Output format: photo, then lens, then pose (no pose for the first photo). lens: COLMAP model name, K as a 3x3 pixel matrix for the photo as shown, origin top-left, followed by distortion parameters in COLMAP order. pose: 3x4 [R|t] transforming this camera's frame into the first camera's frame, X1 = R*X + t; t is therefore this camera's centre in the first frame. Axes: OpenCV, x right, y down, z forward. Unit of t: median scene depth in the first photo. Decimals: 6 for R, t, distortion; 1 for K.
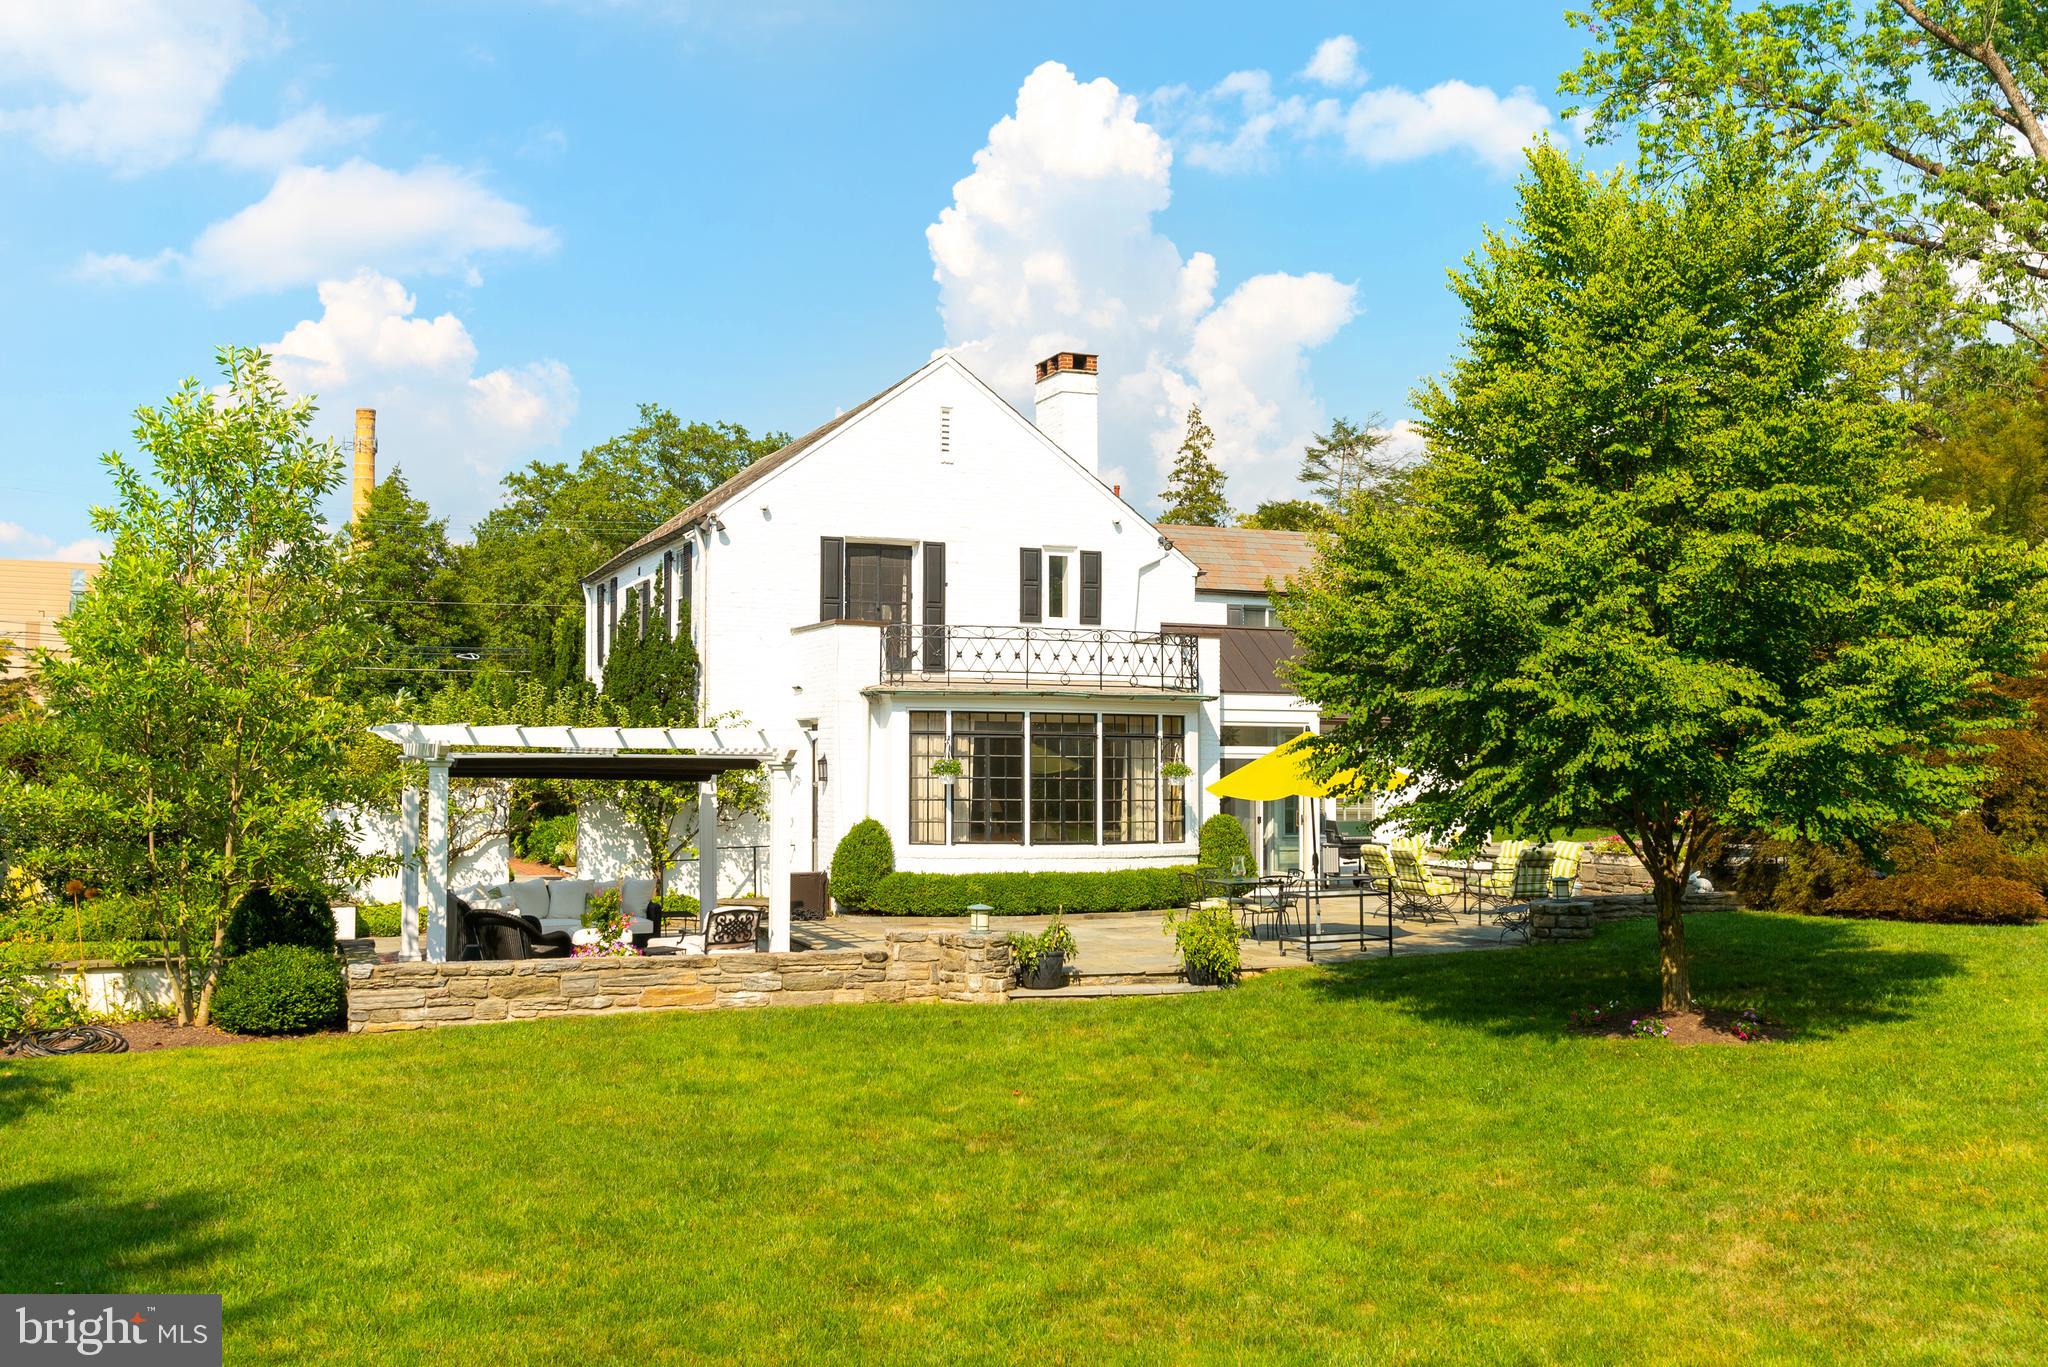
lens RADIAL K [[1989.1, 0, 1023.7], [0, 1989.1, 683.1], [0, 0, 1]] dist [-0.001114, 0.000000]
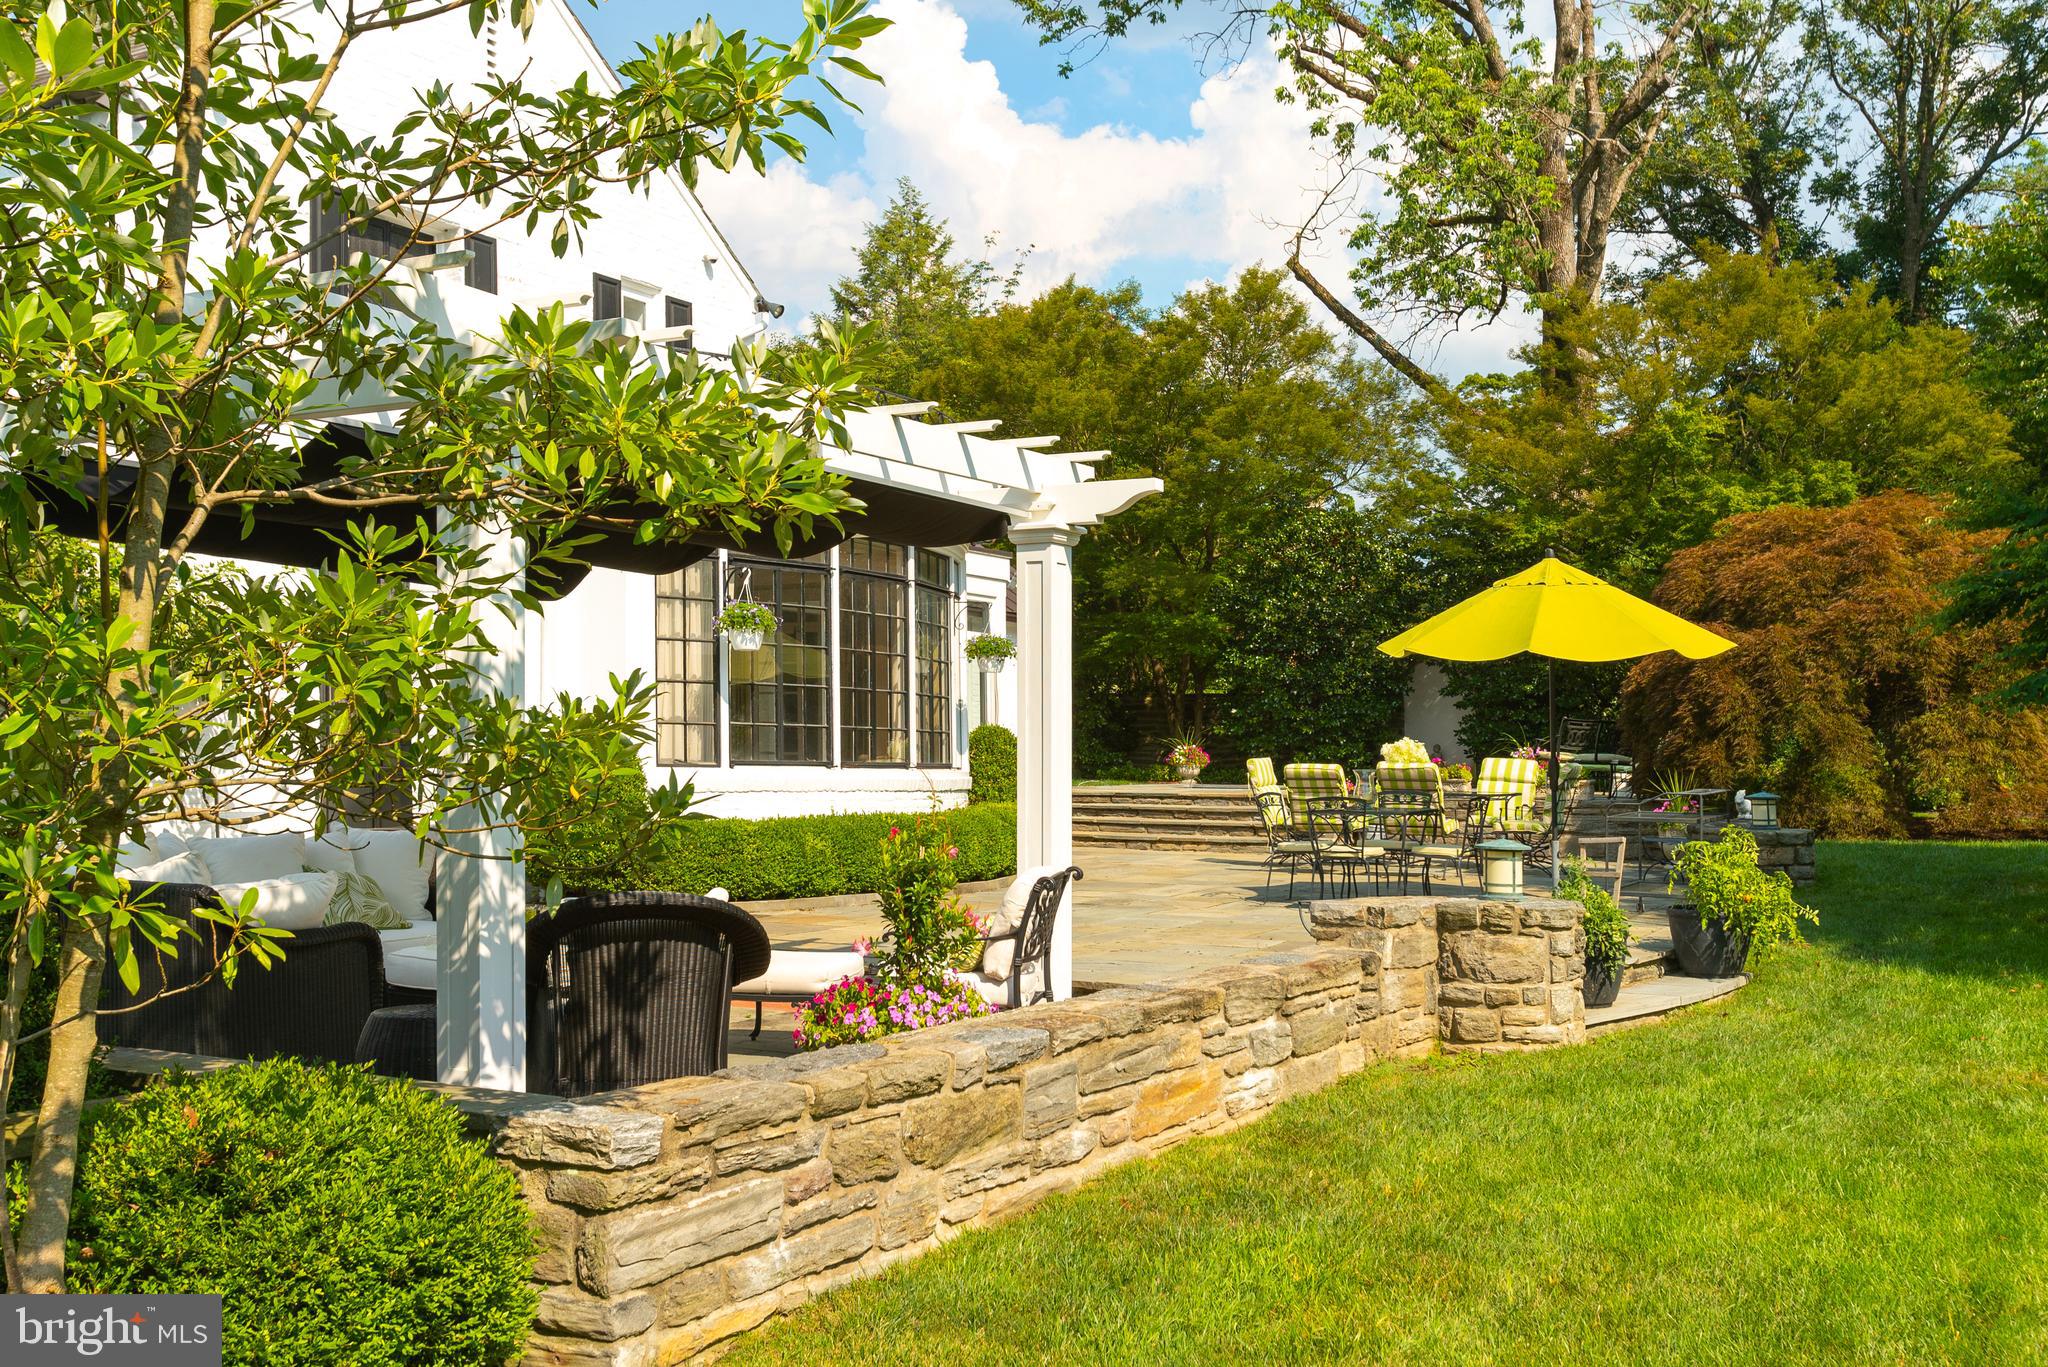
lens RADIAL K [[1989.1, 0, 1024.8], [0, 1989.1, 703.3], [0, 0, 1]] dist [-0.001114, 0.000000]
pose [[0.760556, 0.019445, 0.648982, -0.445266], [-0.027024, 0.999633, 0.001719, 0.084243], [-0.648710, -0.018845, 0.760802, 0.745698]]
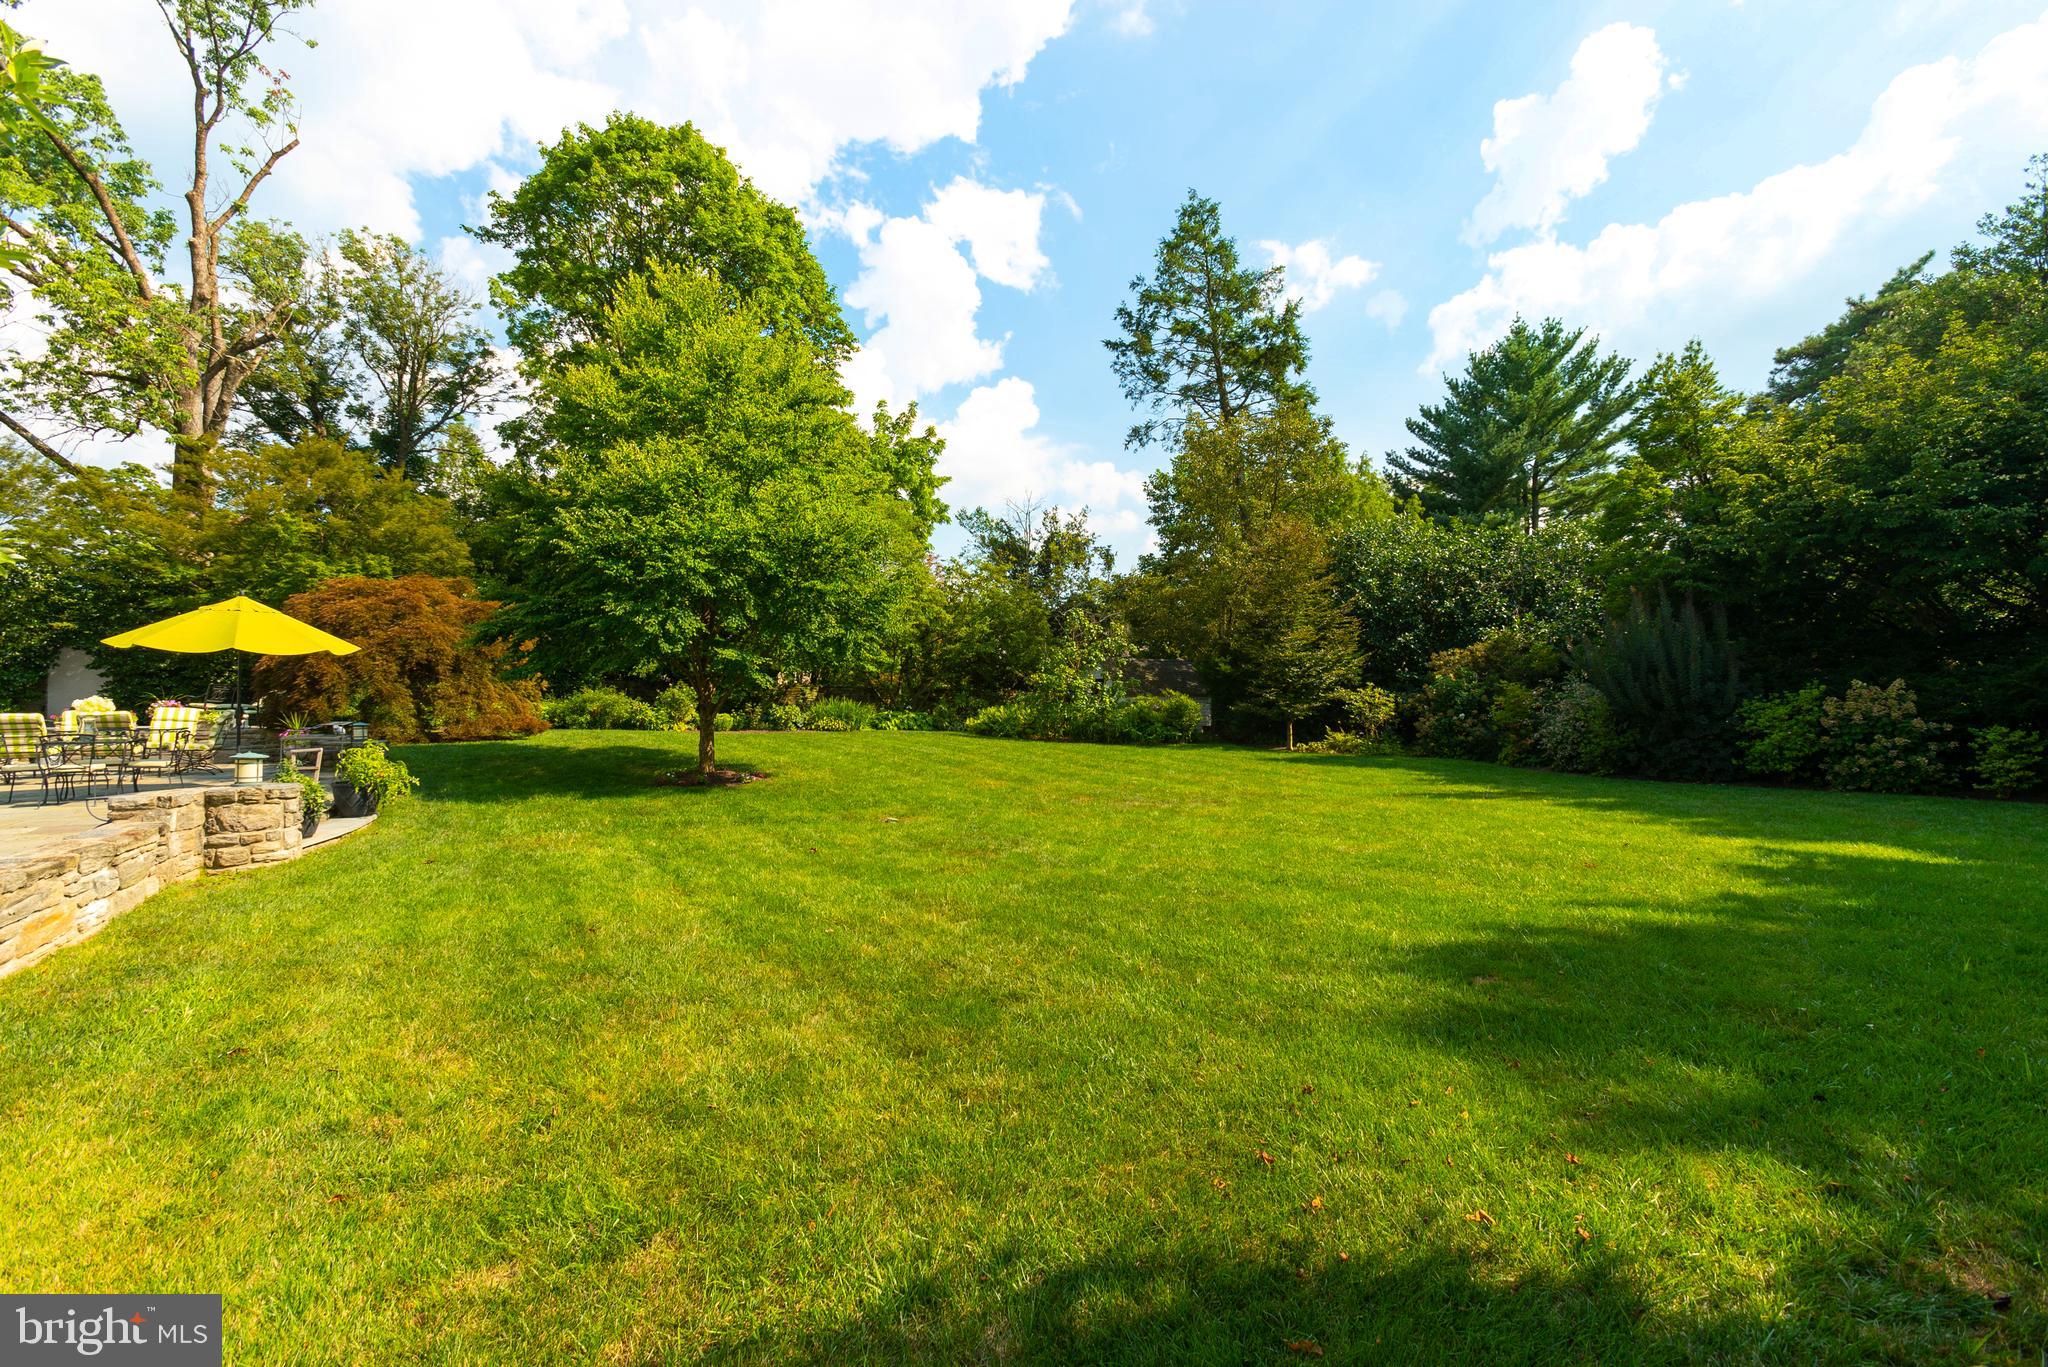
lens RADIAL K [[913.8, 0, 1024.2], [0, 913.8, 687.3], [0, 0, 1]] dist [-0.027861, 0.000588]
pose [[-0.189610, 0.011961, 0.981787, -0.497068], [-0.025452, 0.999530, -0.017092, 0.084194], [-0.981529, -0.028229, -0.189217, 0.777850]]
